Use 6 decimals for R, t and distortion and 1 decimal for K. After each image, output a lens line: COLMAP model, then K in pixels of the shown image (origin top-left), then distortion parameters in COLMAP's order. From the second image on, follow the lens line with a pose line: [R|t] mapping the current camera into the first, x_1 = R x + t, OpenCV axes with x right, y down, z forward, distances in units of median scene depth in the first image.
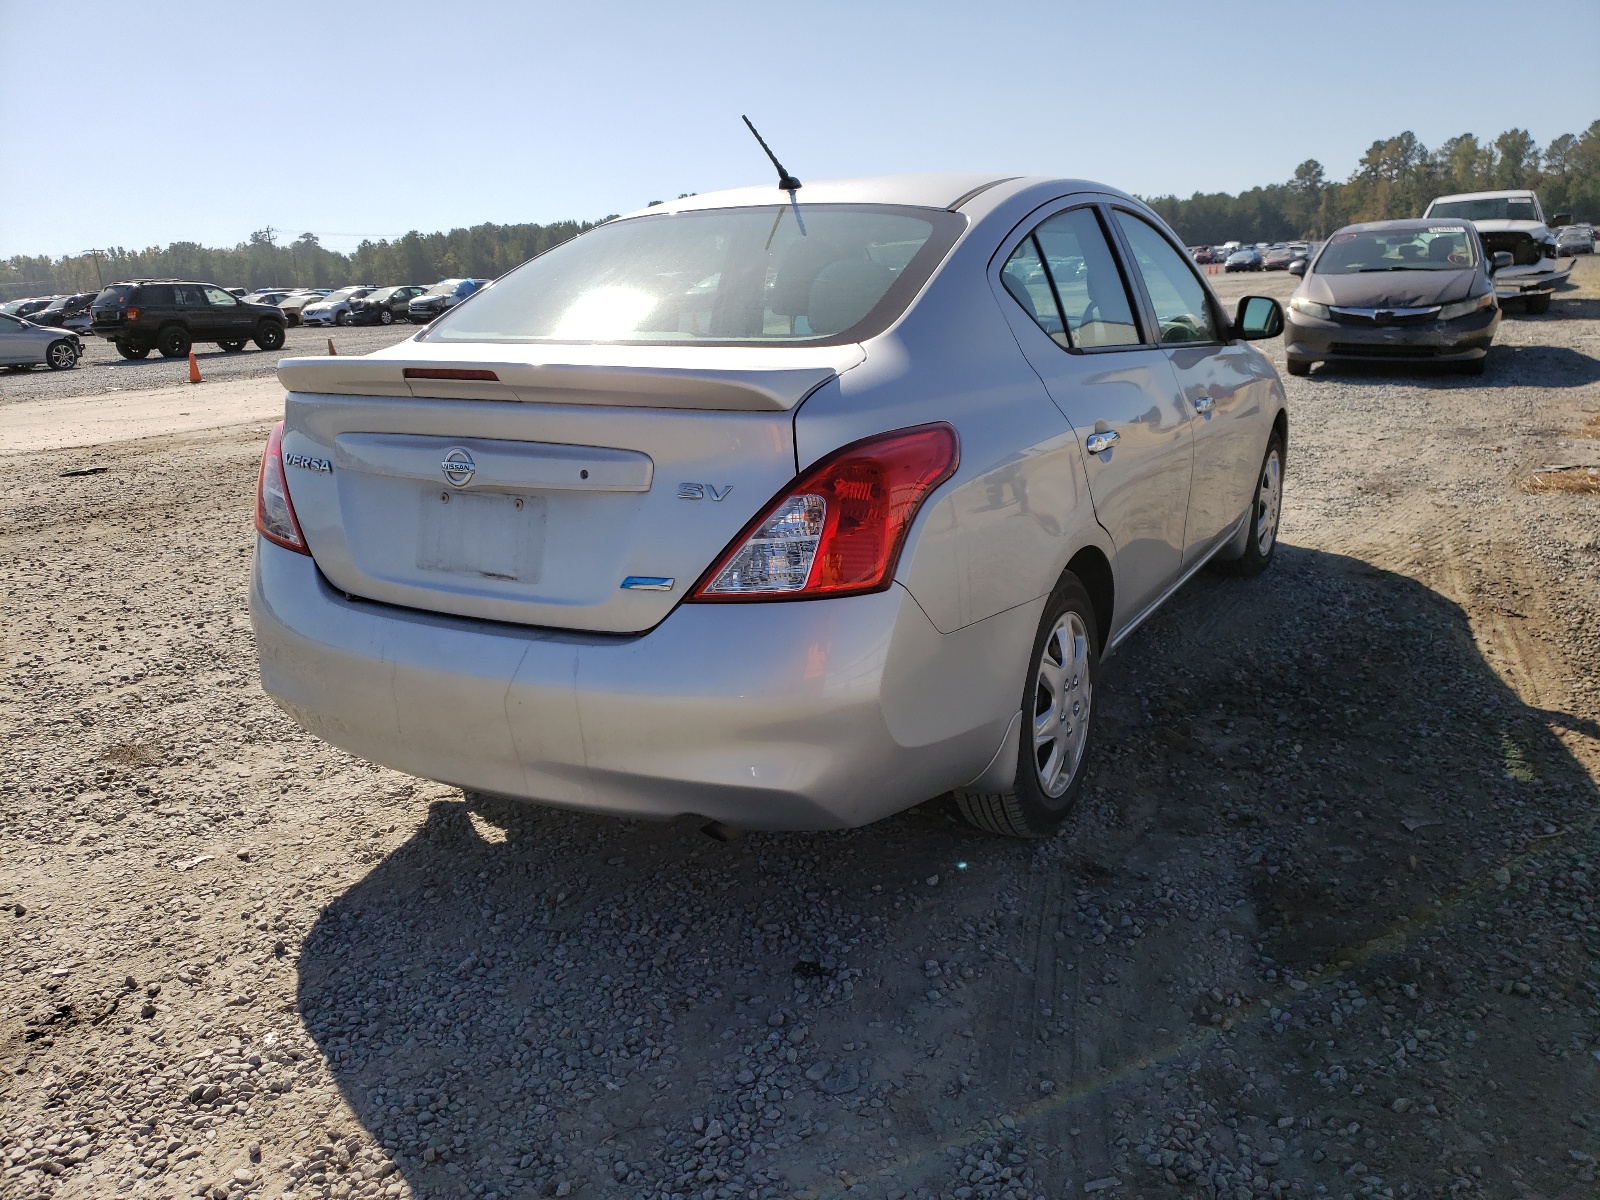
lens RADIAL K [[1195.7, 0, 800.0], [0, 1195.7, 600.0], [0, 0, 1]] dist [0.034082, 0.002247]
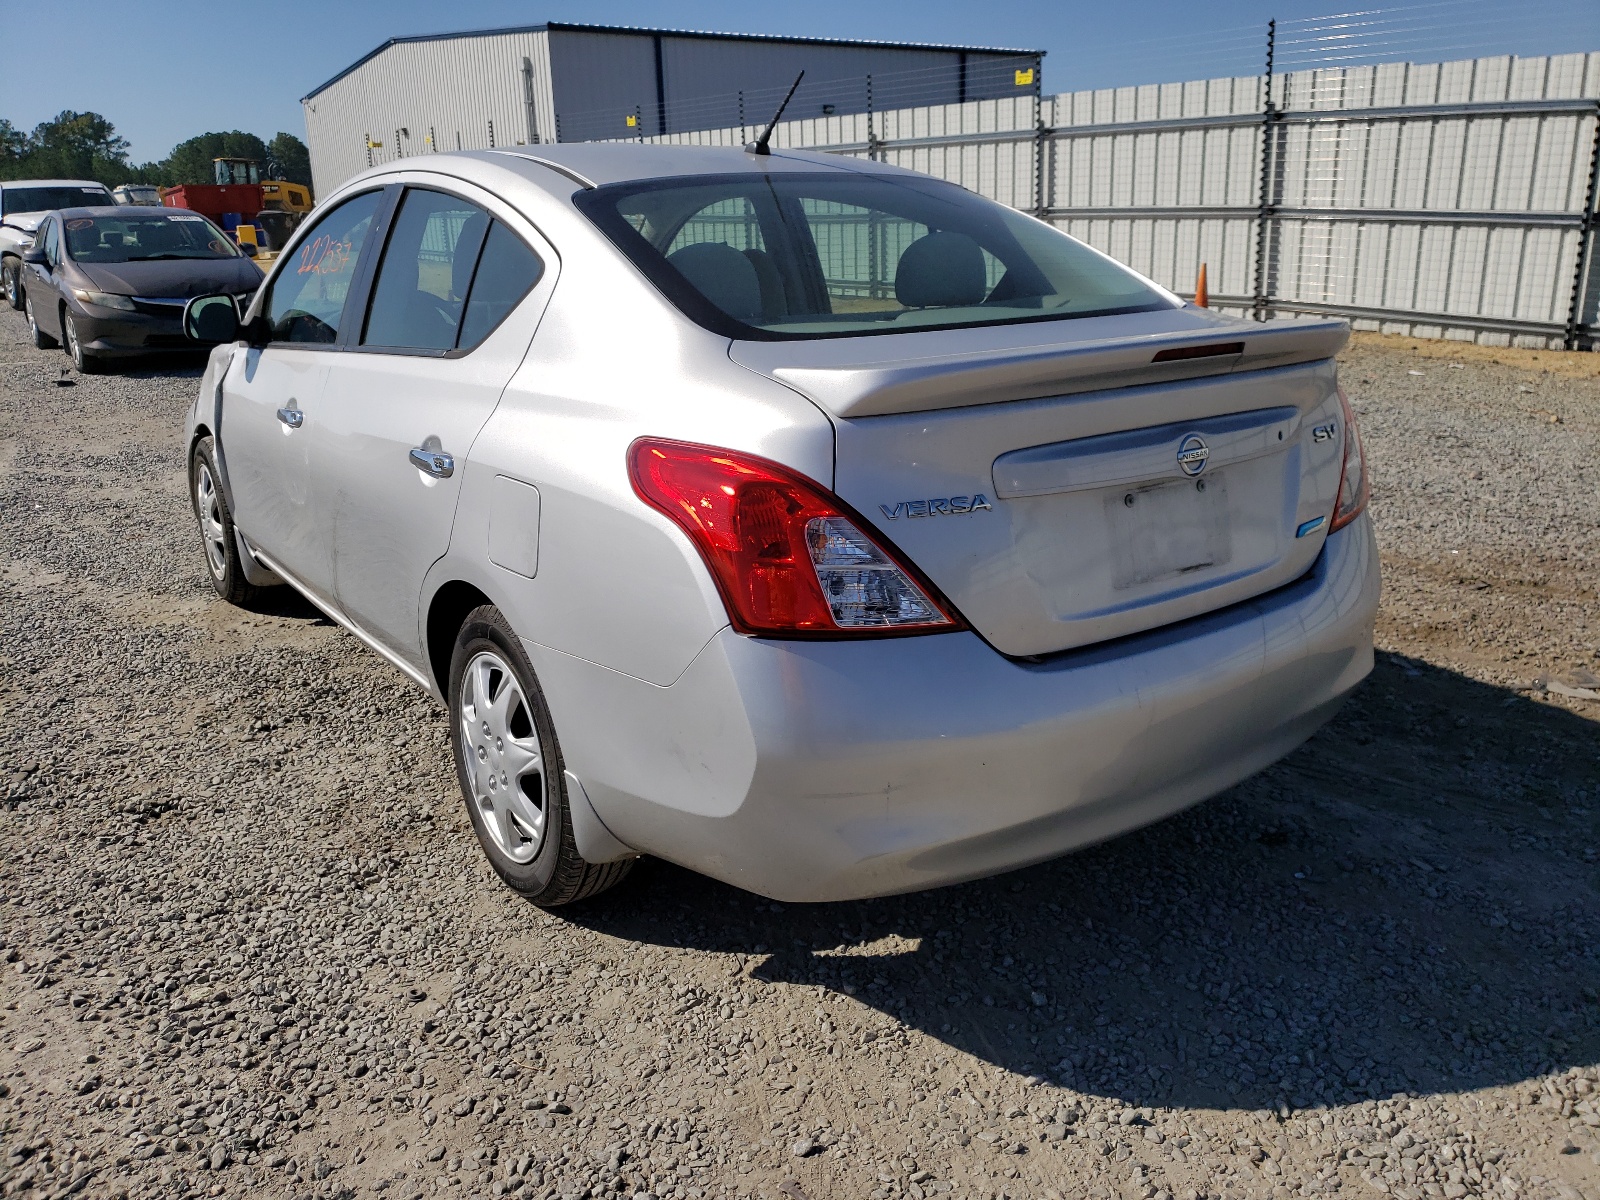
lens RADIAL K [[1195.7, 0, 800.0], [0, 1195.7, 600.0], [0, 0, 1]] dist [0.034082, 0.002247]
pose [[0.471609, -0.250552, 0.845464, -1.149211], [0.245109, 0.958248, 0.147250, -0.200800], [-0.847057, 0.137786, 0.513331, 0.758121]]
